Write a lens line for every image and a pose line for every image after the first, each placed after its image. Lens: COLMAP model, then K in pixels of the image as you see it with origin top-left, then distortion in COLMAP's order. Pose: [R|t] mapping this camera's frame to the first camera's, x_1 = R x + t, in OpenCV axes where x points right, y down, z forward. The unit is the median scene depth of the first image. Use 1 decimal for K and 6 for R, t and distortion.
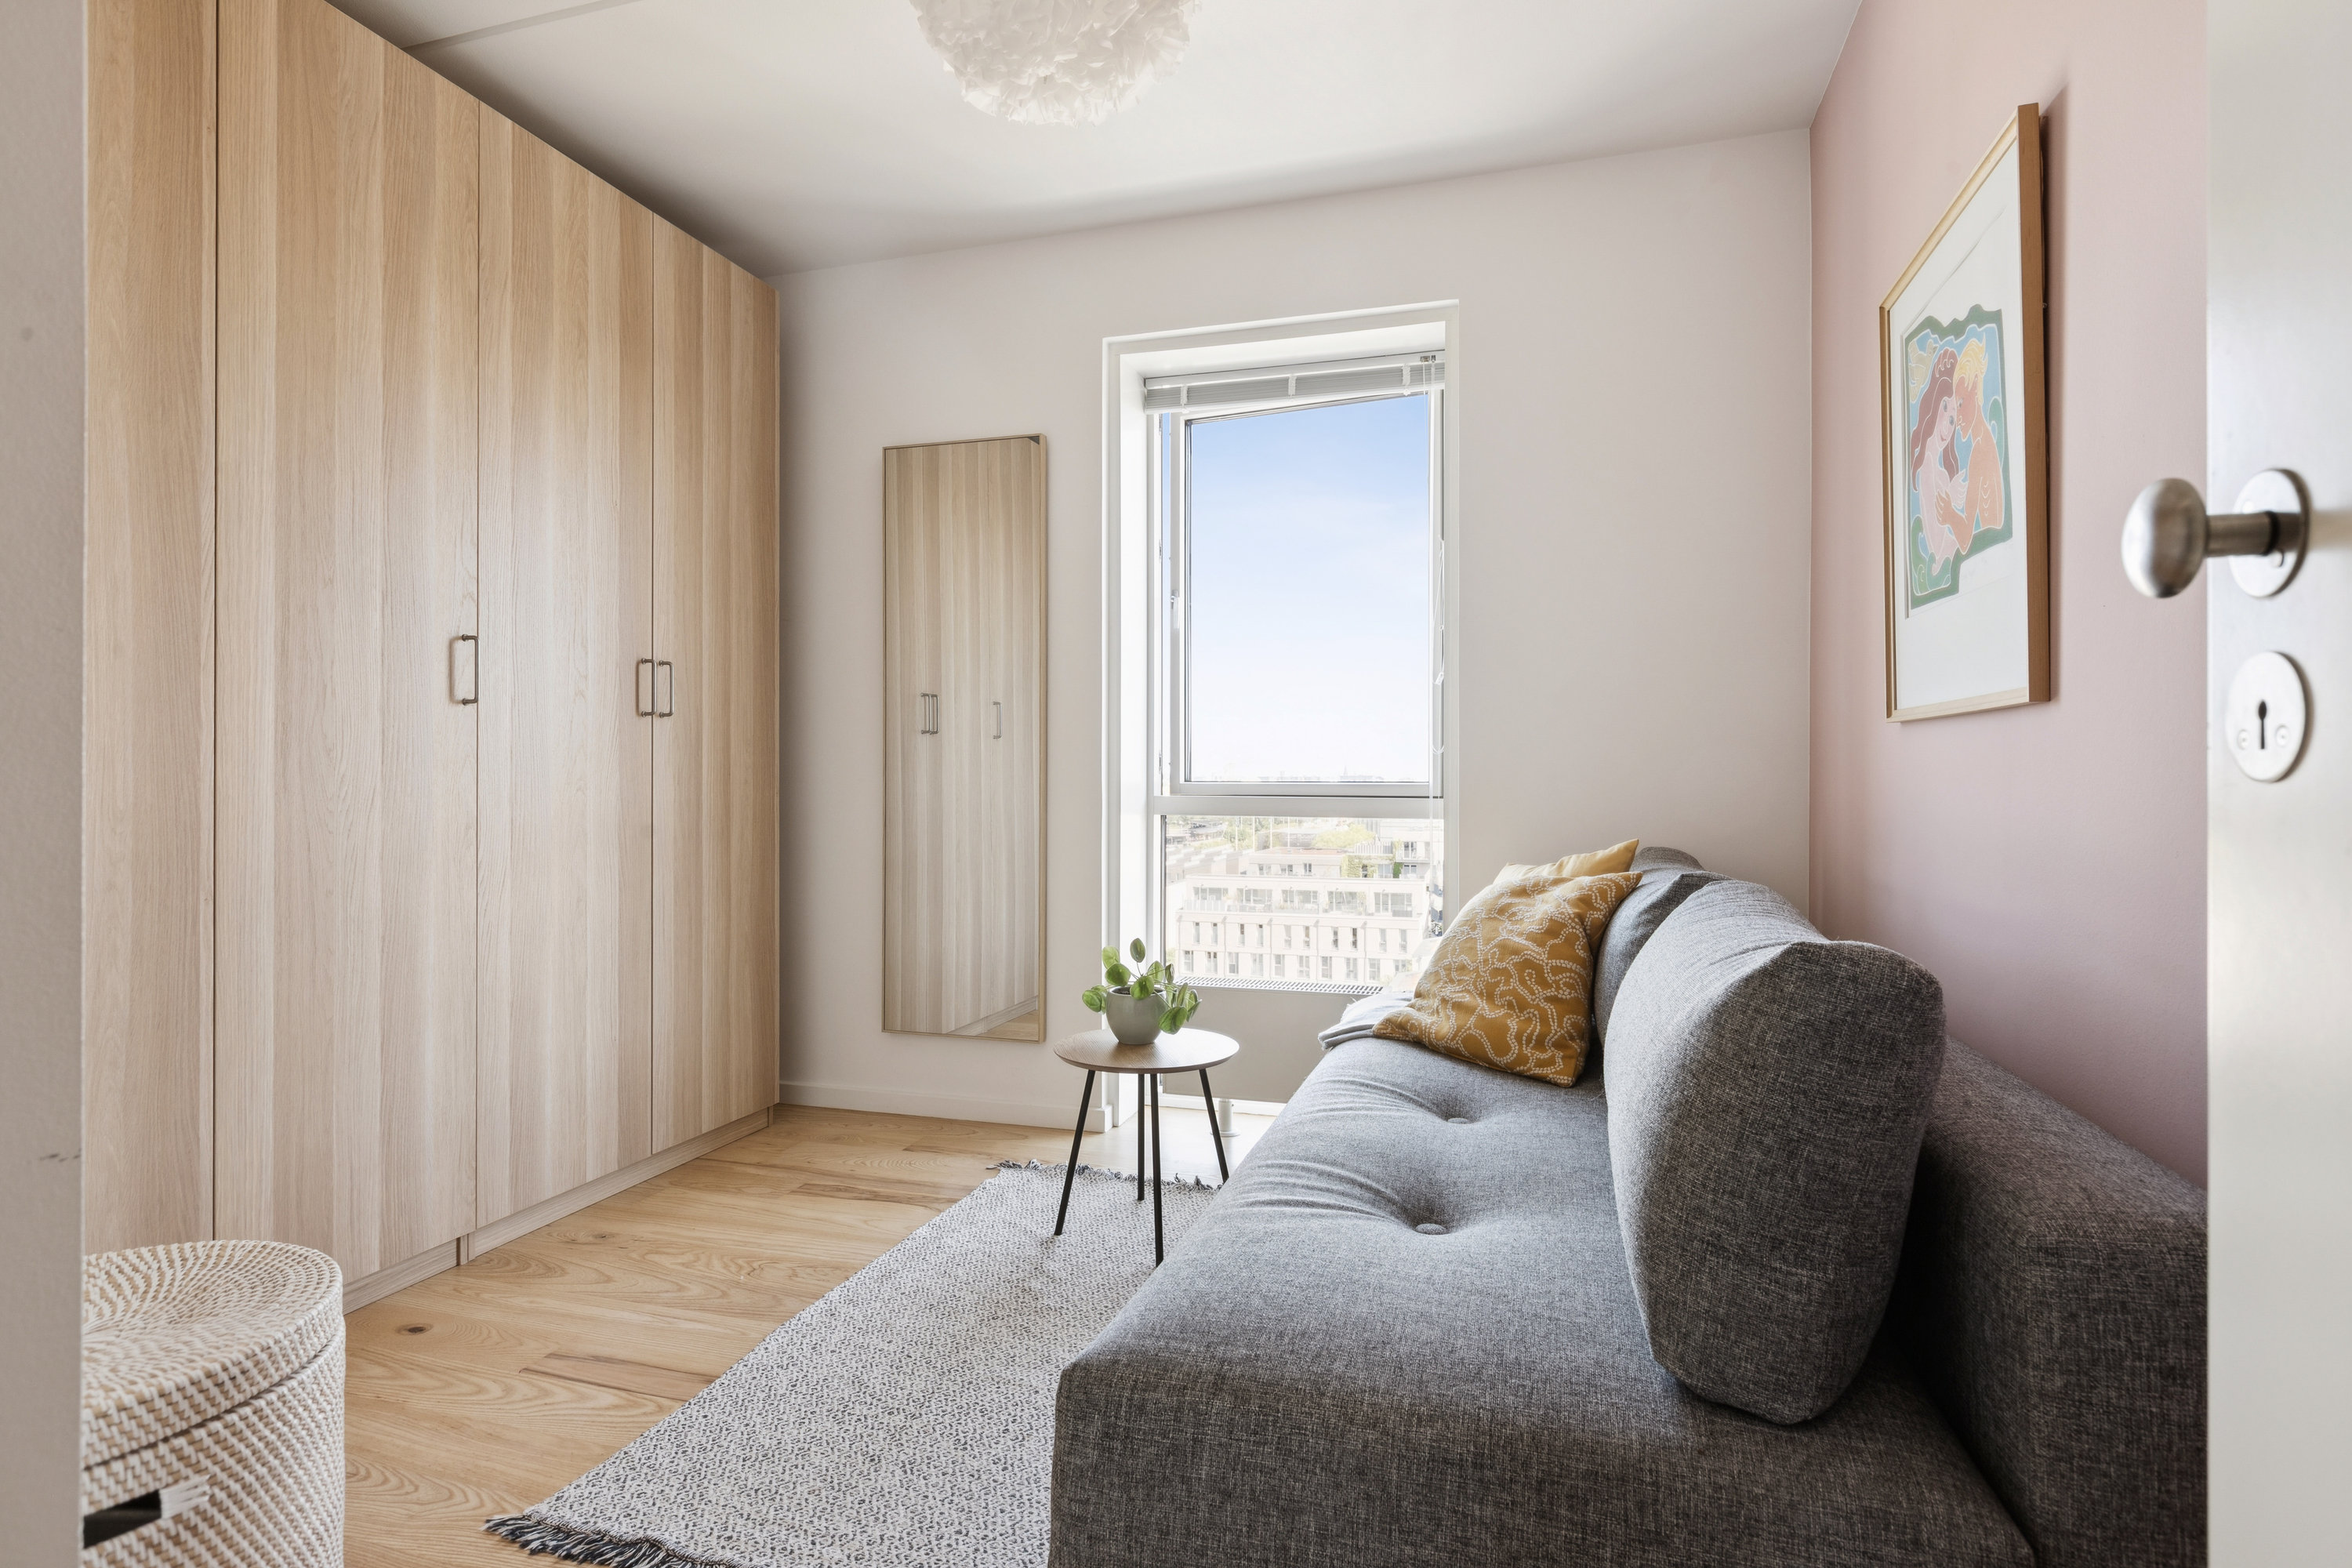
lens RADIAL K [[1225.7, 0, 1207.9], [0, 1225.7, 781.2], [0, 0, 1]] dist [0.005765, 0.000106]
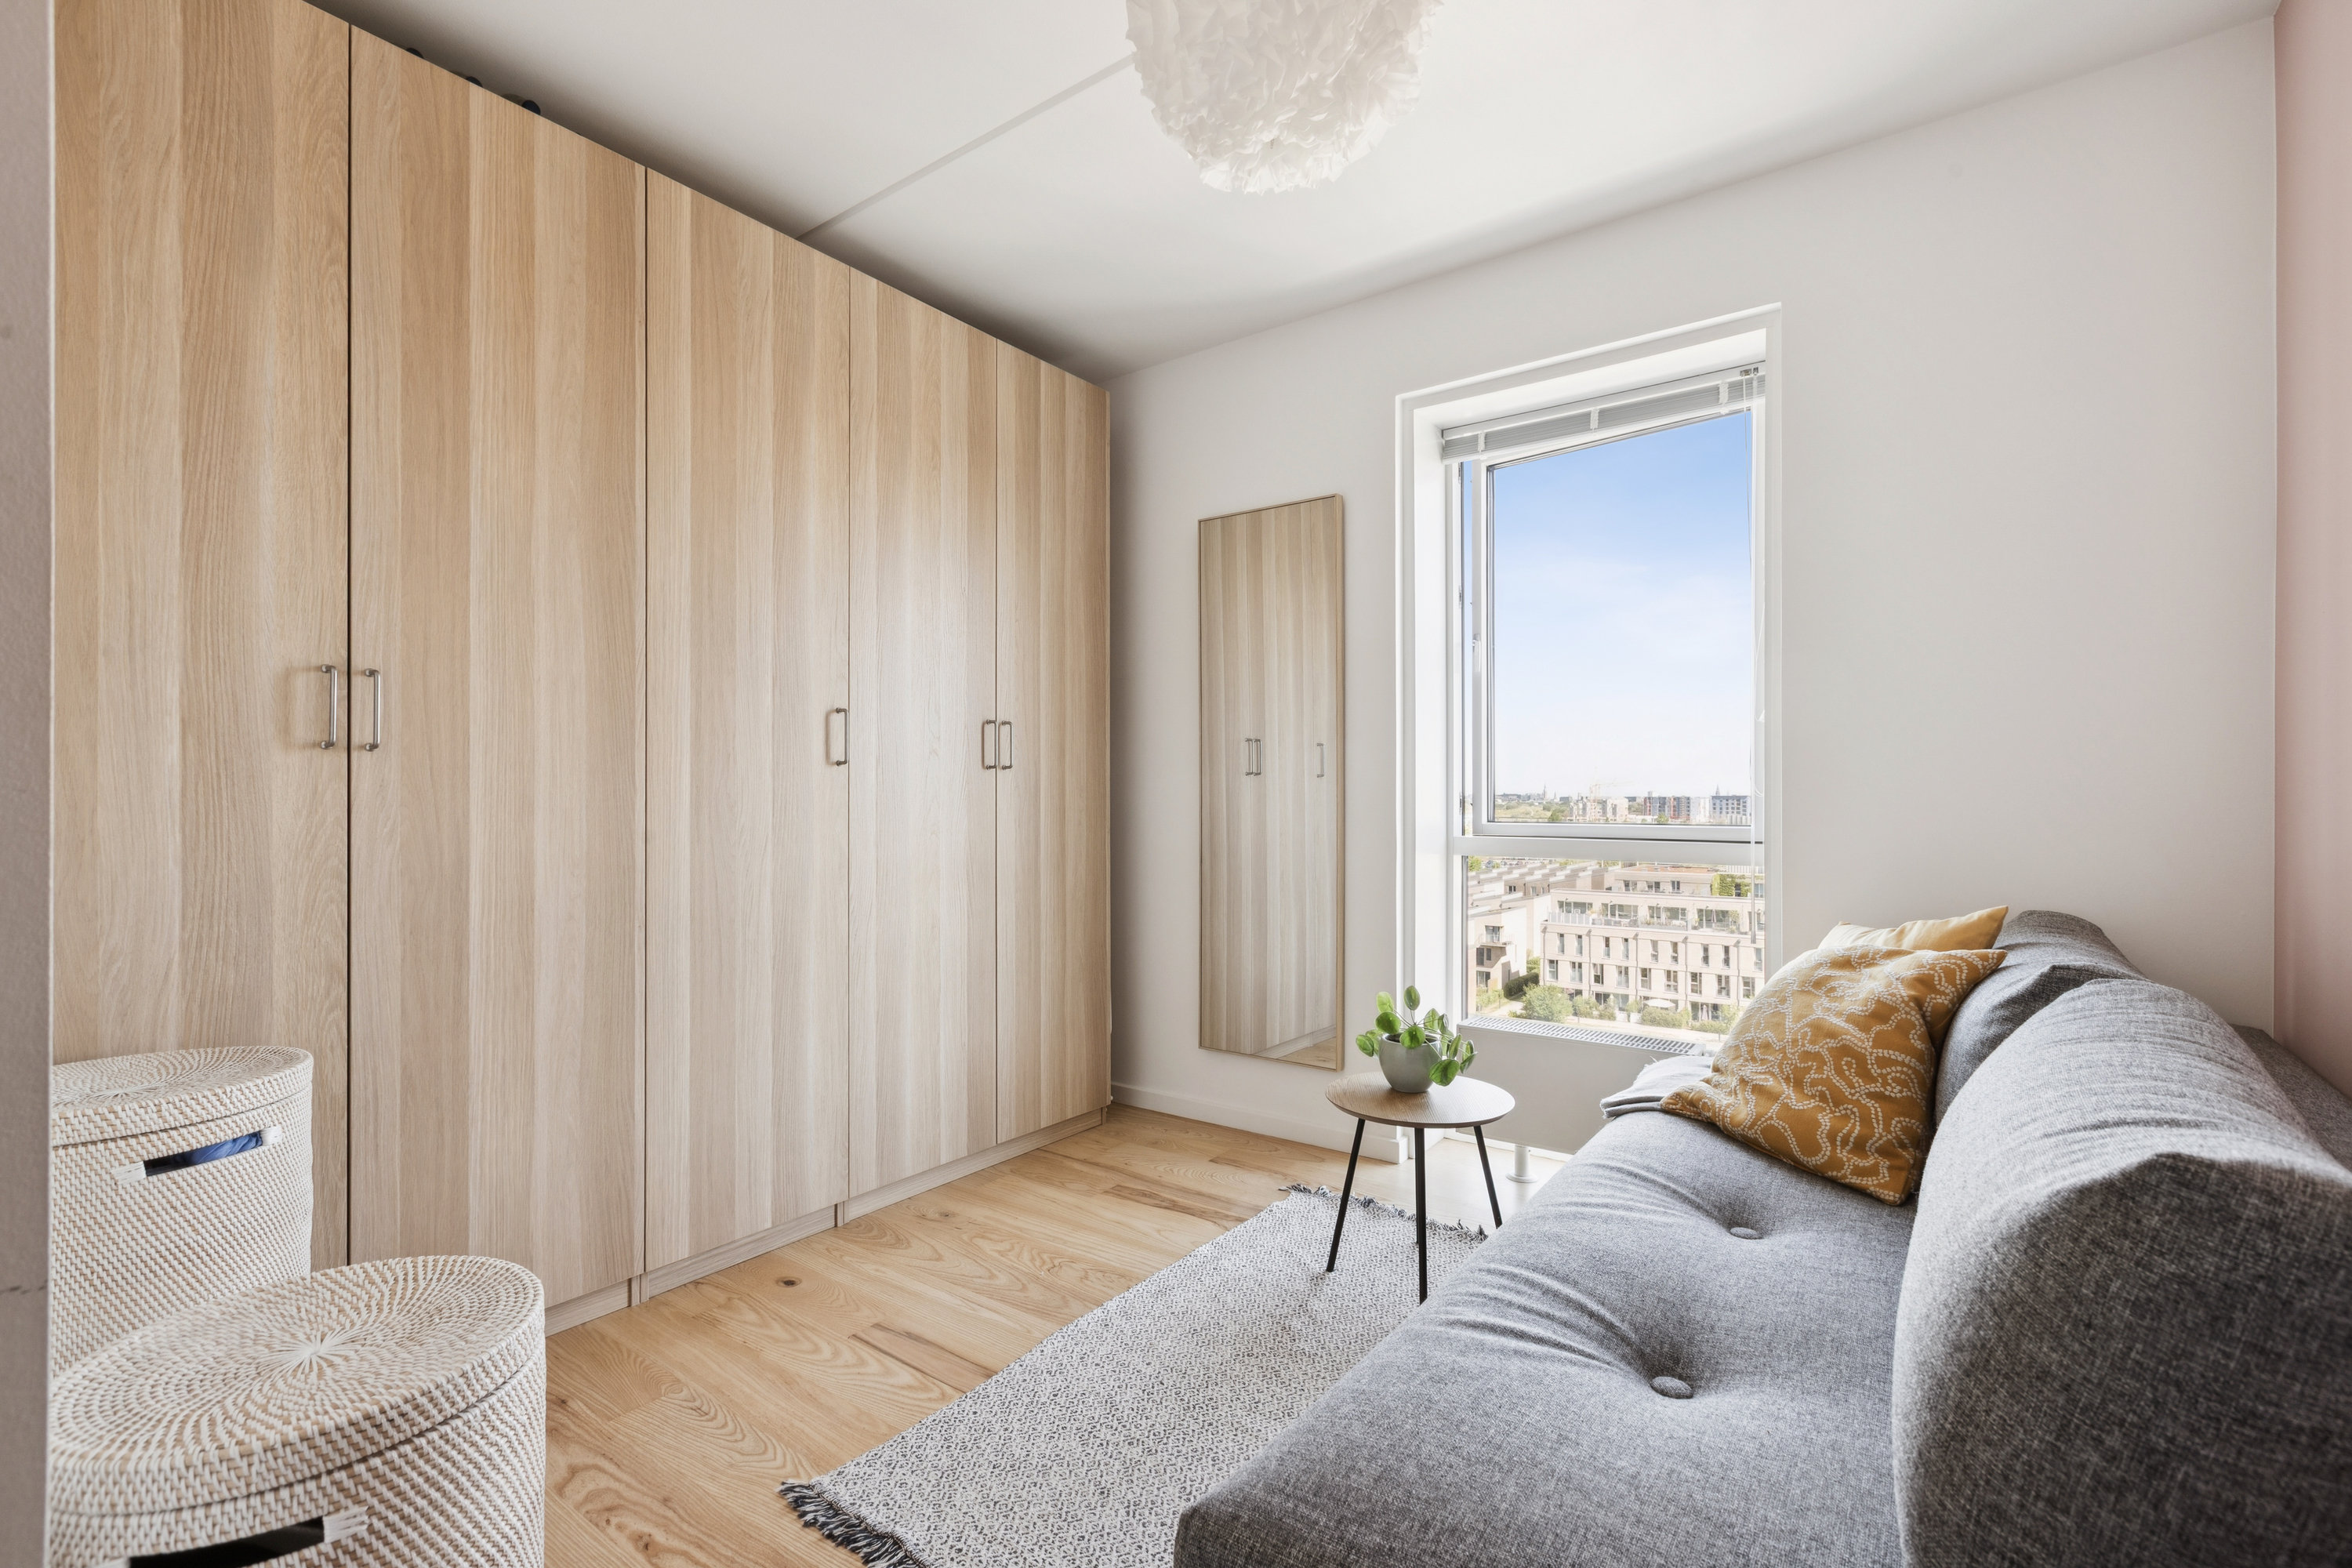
lens RADIAL K [[1082.6, 0, 1175.5], [0, 1082.6, 799.9], [0, 0, 1]] dist [0.007764, -0.002298]
pose [[0.938988, -0.001367, -0.343948, 0.085052], [0.000887, 0.999998, -0.001555, -0.029933], [0.343950, 0.001155, 0.938987, 0.122585]]
